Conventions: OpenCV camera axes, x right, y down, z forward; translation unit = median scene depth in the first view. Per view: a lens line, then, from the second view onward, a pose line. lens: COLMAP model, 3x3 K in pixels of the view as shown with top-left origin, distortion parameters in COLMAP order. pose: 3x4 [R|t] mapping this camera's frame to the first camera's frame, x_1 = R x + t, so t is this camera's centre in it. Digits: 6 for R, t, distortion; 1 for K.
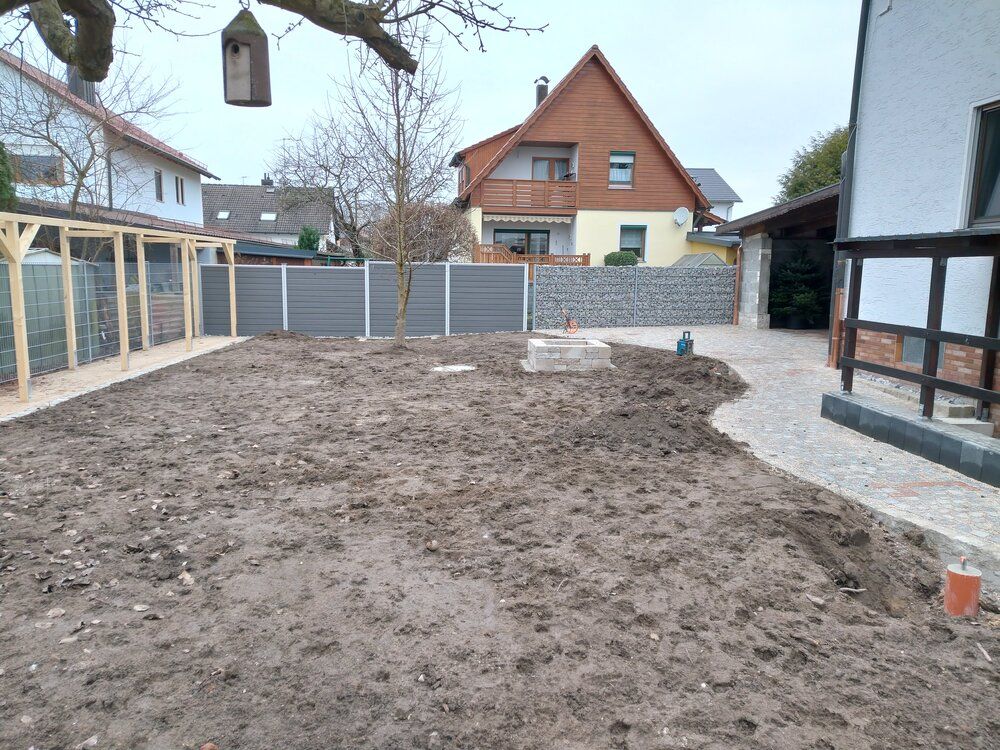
lens RADIAL K [[751.6, 0, 499.4], [0, 751.6, 375.0], [0, 0, 1]] dist [0.070559, -0.067509]
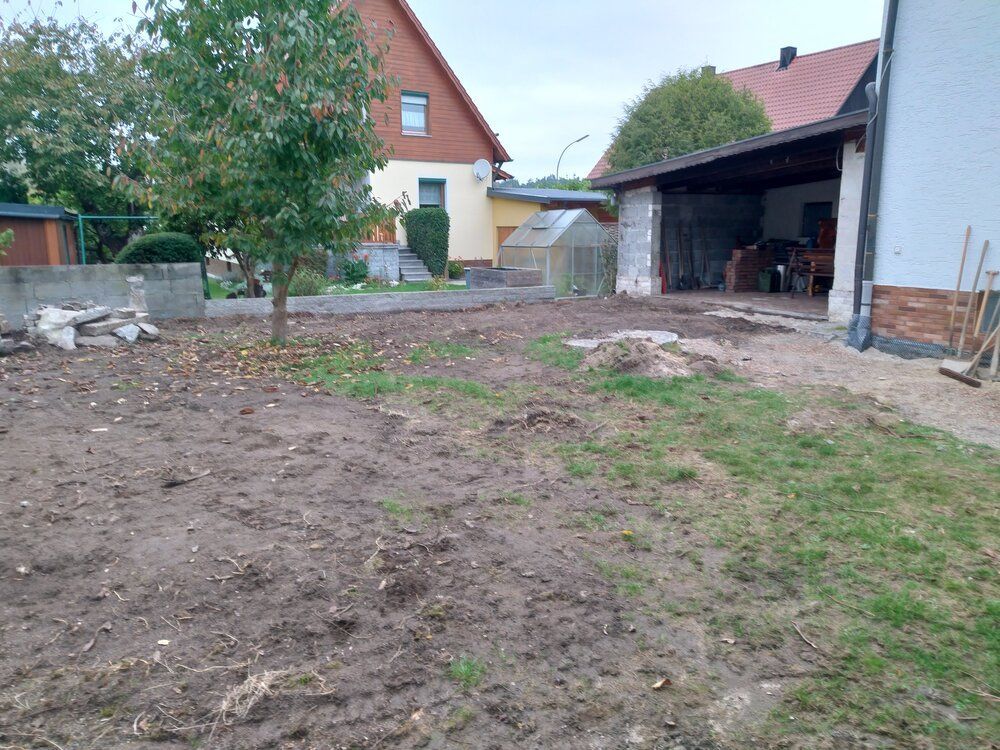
lens RADIAL K [[751.6, 0, 501.0], [0, 751.6, 392.4], [0, 0, 1]] dist [0.070559, -0.067509]
pose [[0.923830, -0.092029, 0.371576, -0.172662], [0.064238, 0.994177, 0.086520, -0.033498], [-0.377374, -0.056061, 0.924362, 0.225605]]
